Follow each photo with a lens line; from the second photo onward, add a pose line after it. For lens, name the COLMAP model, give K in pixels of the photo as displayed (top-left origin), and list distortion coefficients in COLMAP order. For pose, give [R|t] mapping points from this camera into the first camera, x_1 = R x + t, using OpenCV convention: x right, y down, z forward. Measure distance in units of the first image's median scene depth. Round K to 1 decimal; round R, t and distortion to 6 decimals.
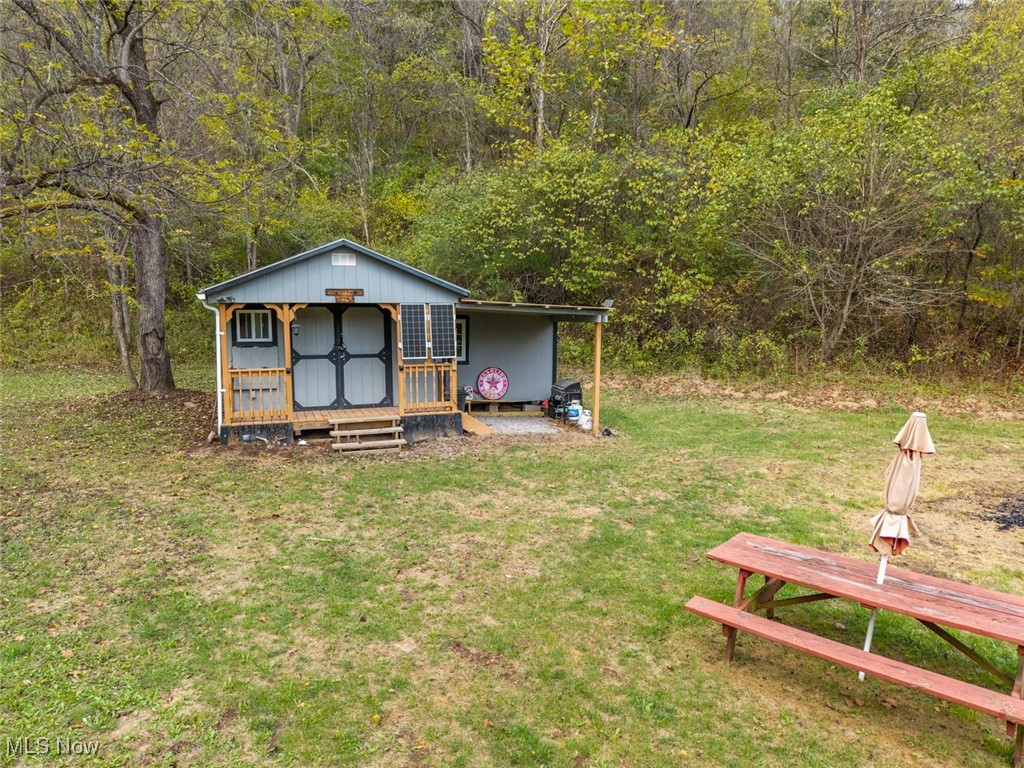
lens RADIAL K [[689.5, 0, 521.4], [0, 689.5, 386.4], [0, 0, 1]] dist [0.025768, -0.016335]
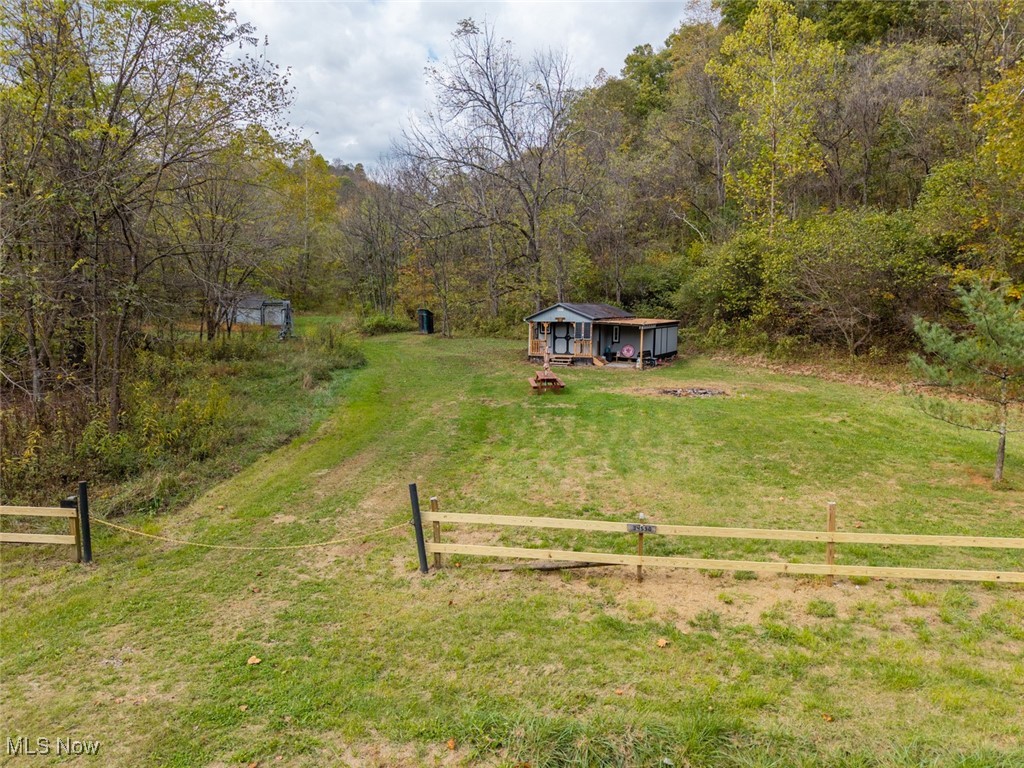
lens RADIAL K [[689.5, 0, 512.6], [0, 689.5, 386.8], [0, 0, 1]] dist [0.025768, -0.016335]
pose [[0.666171, 0.090717, -0.740261, 2.041196], [-0.076096, 0.995662, 0.053536, 0.031615], [0.741907, 0.020666, 0.670185, -1.373701]]
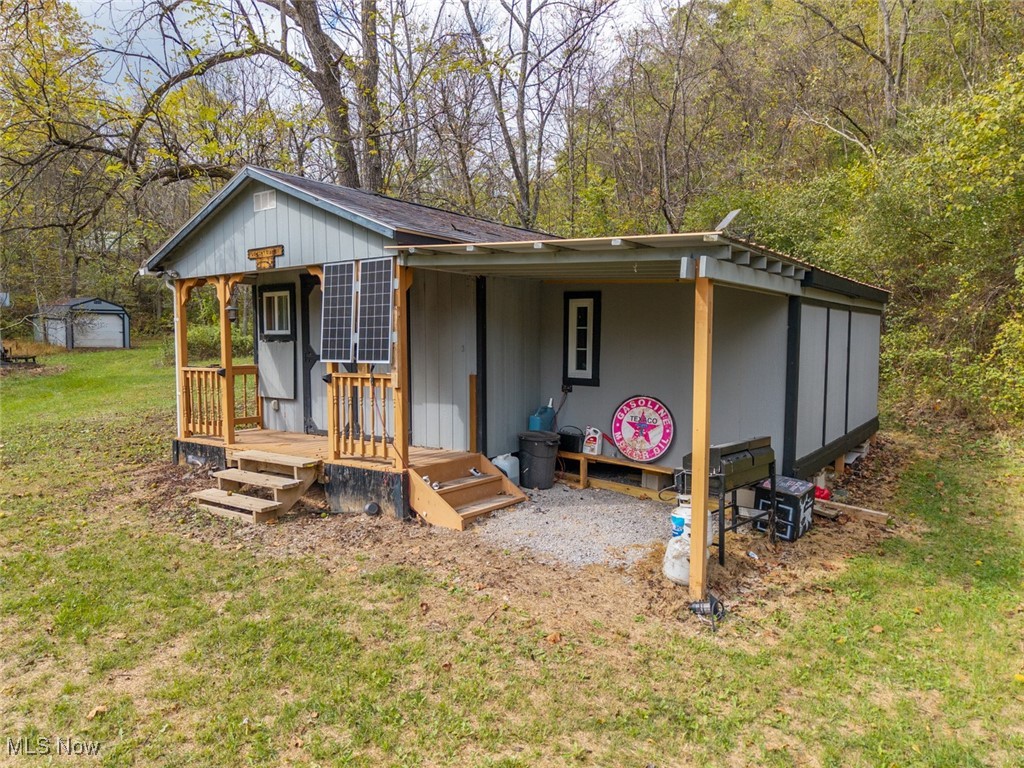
lens RADIAL K [[689.5, 0, 516.2], [0, 689.5, 384.5], [0, 0, 1]] dist [0.025768, -0.016335]
pose [[0.562359, 0.055421, -0.825034, 0.385938], [-0.085128, 0.996330, 0.008902, -0.039938], [0.822500, 0.065228, 0.565013, 0.809799]]
